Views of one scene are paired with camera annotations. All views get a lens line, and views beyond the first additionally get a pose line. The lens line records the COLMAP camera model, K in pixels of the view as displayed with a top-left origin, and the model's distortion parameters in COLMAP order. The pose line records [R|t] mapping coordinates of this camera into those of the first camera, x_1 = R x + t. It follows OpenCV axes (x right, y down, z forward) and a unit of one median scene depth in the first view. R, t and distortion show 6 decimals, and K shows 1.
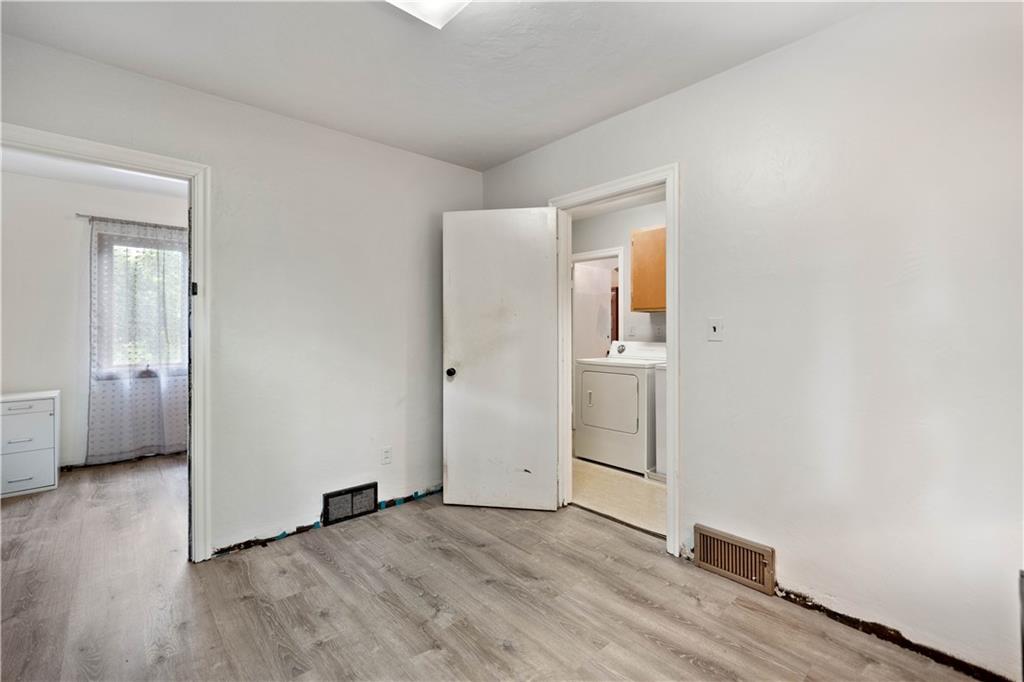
lens RADIAL K [[441.0, 0, 507.7], [0, 441.0, 335.1], [0, 0, 1]] dist [-0.007115, 0.003611]
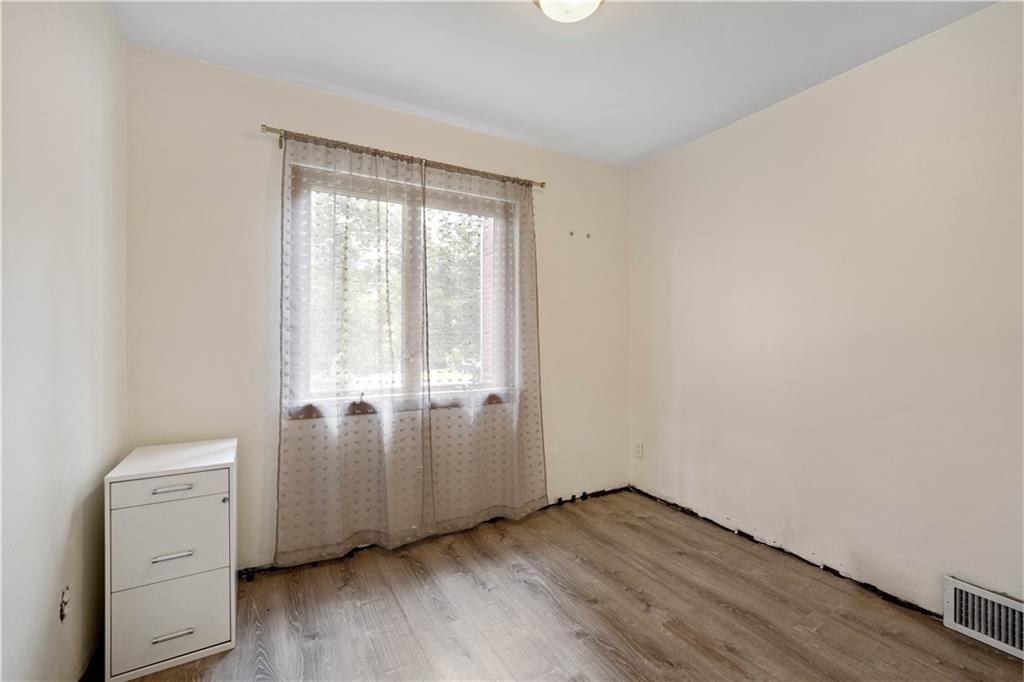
lens RADIAL K [[441.0, 0, 517.8], [0, 441.0, 343.7], [0, 0, 1]] dist [-0.007115, 0.003611]
pose [[0.977827, 0.003204, -0.209389, -0.516962], [-0.003308, 0.999995, -0.000147, 0.002737], [0.209387, 0.000836, 0.977832, 0.493892]]
